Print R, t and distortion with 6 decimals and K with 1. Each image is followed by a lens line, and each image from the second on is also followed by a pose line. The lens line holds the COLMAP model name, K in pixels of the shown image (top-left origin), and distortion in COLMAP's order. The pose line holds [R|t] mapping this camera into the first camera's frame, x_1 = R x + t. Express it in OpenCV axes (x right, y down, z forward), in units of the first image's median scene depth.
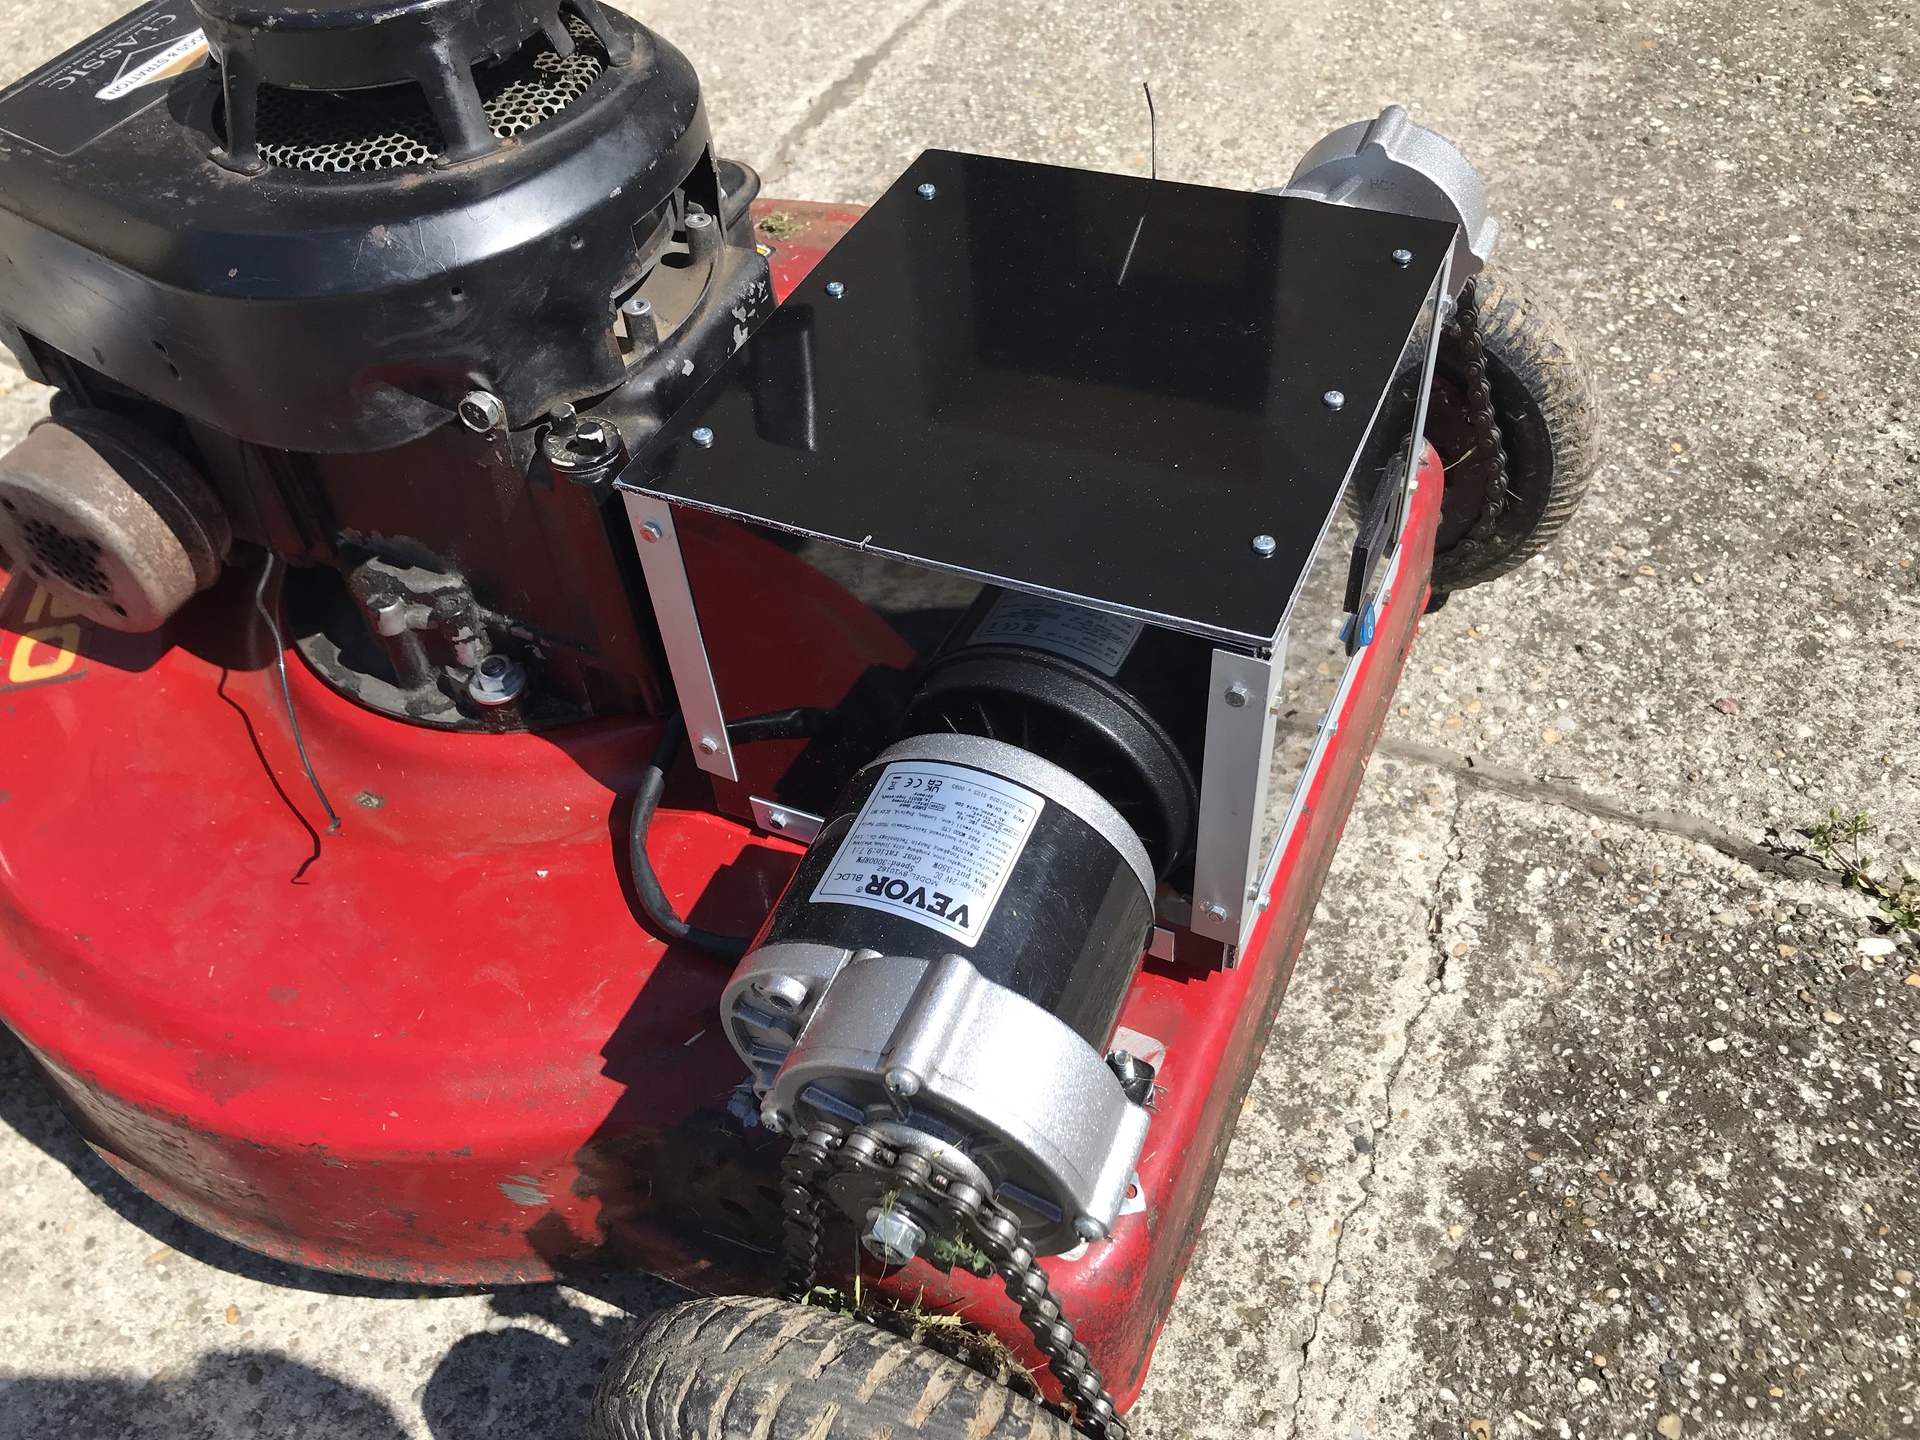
lens RADIAL K [[1594.1, 0, 964.6], [0, 1594.1, 739.6], [0, 0, 1]] dist [-0.004415, 0.017032]
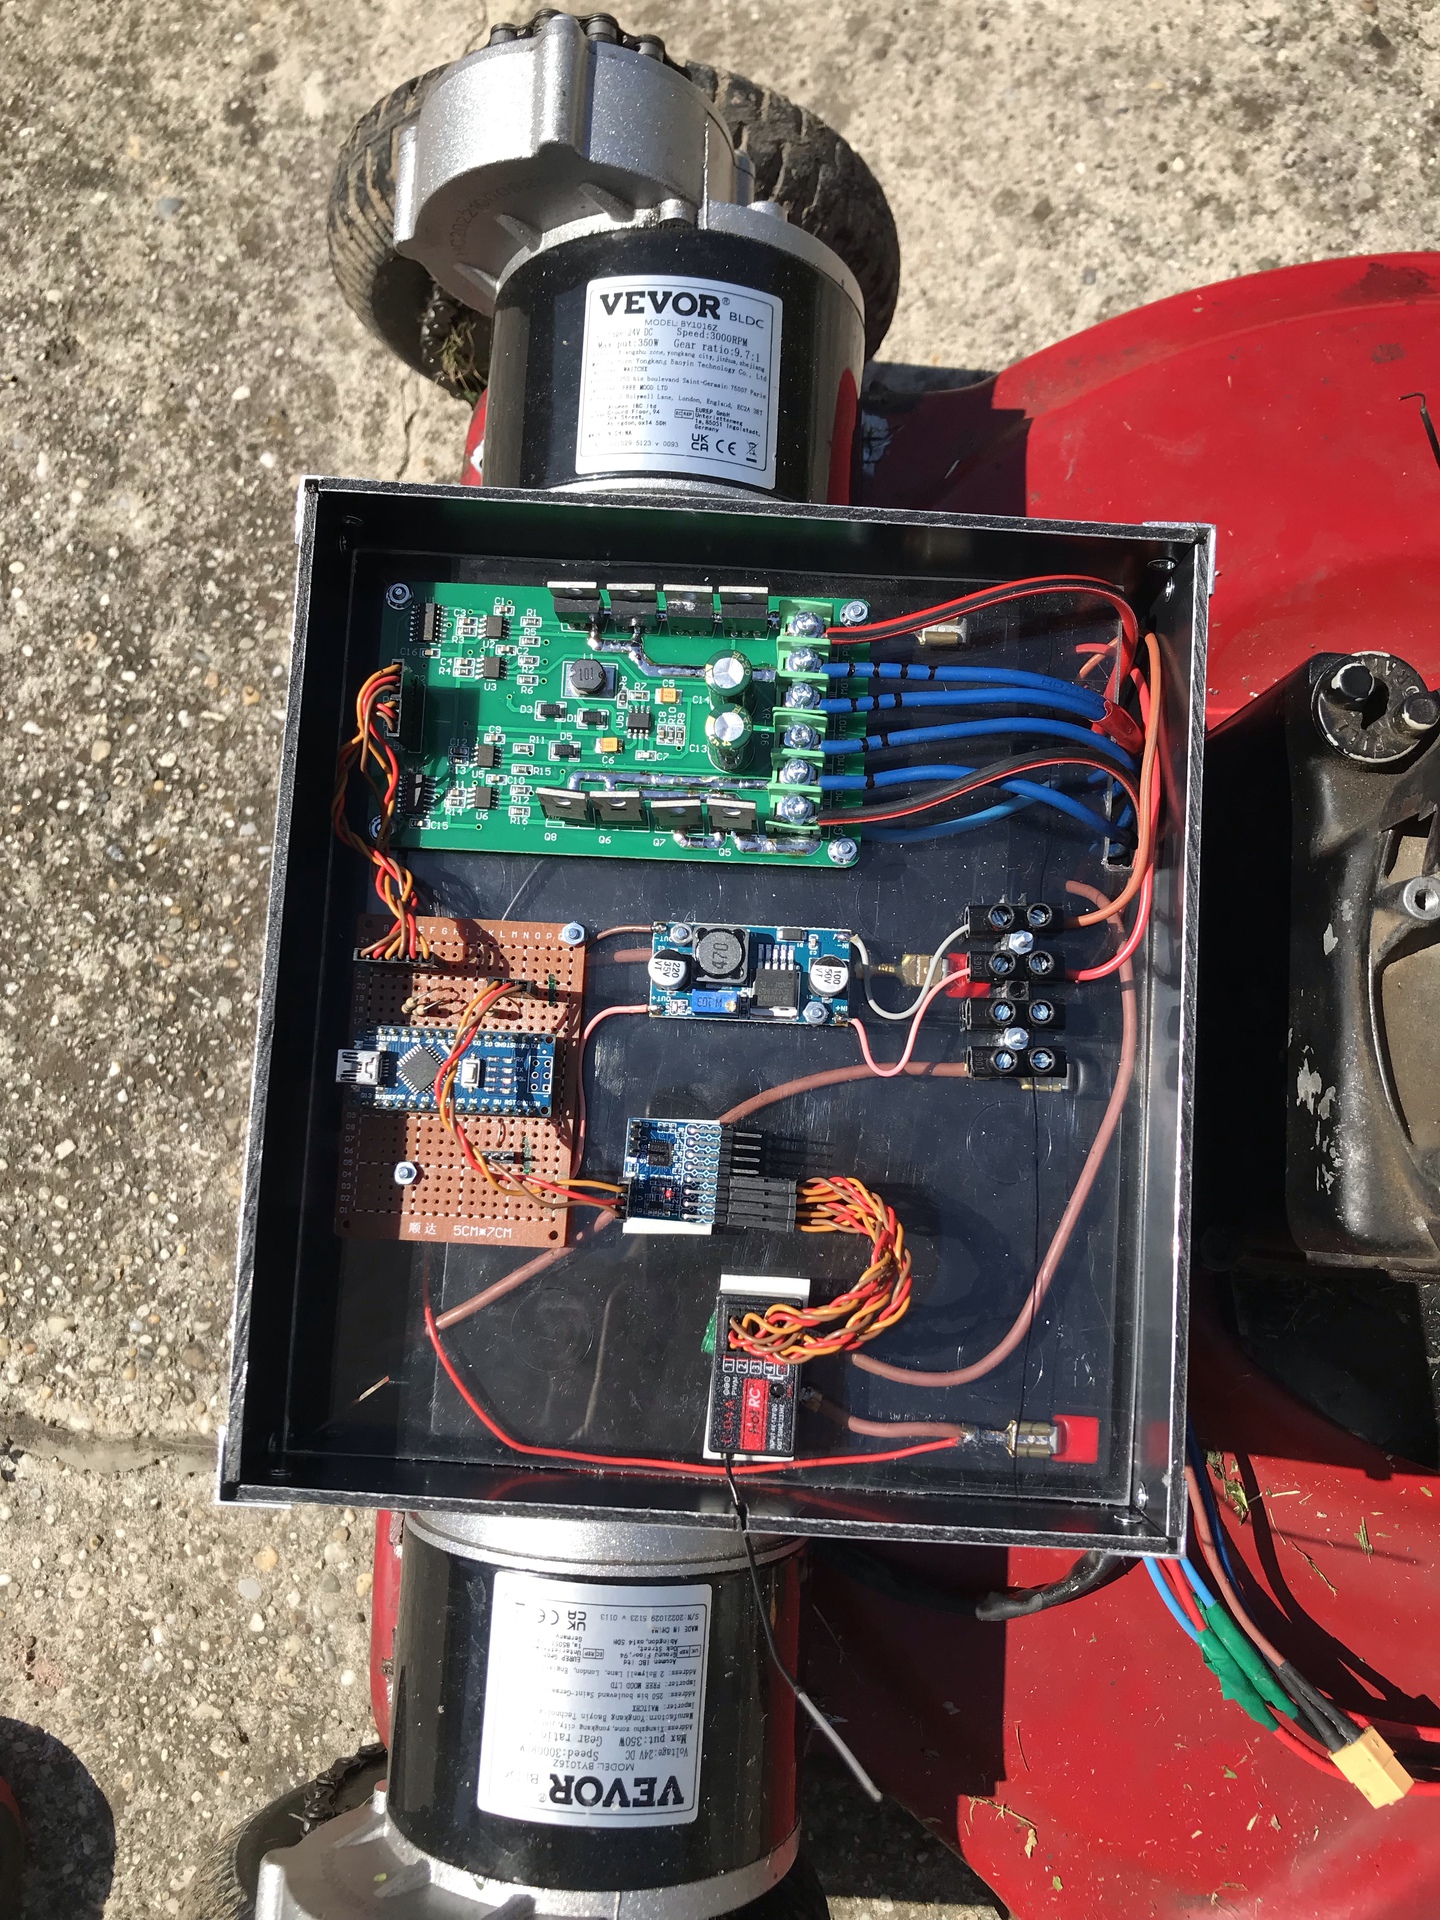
lens RADIAL K [[1594.1, 0, 705.8], [0, 1594.1, 949.4], [0, 0, 1]] dist [-0.004415, 0.017032]
pose [[-0.931166, 0.362745, 0.036695, 0.032443], [-0.207488, -0.609985, 0.764766, -0.560544], [0.299799, 0.704510, 0.643262, 0.416668]]
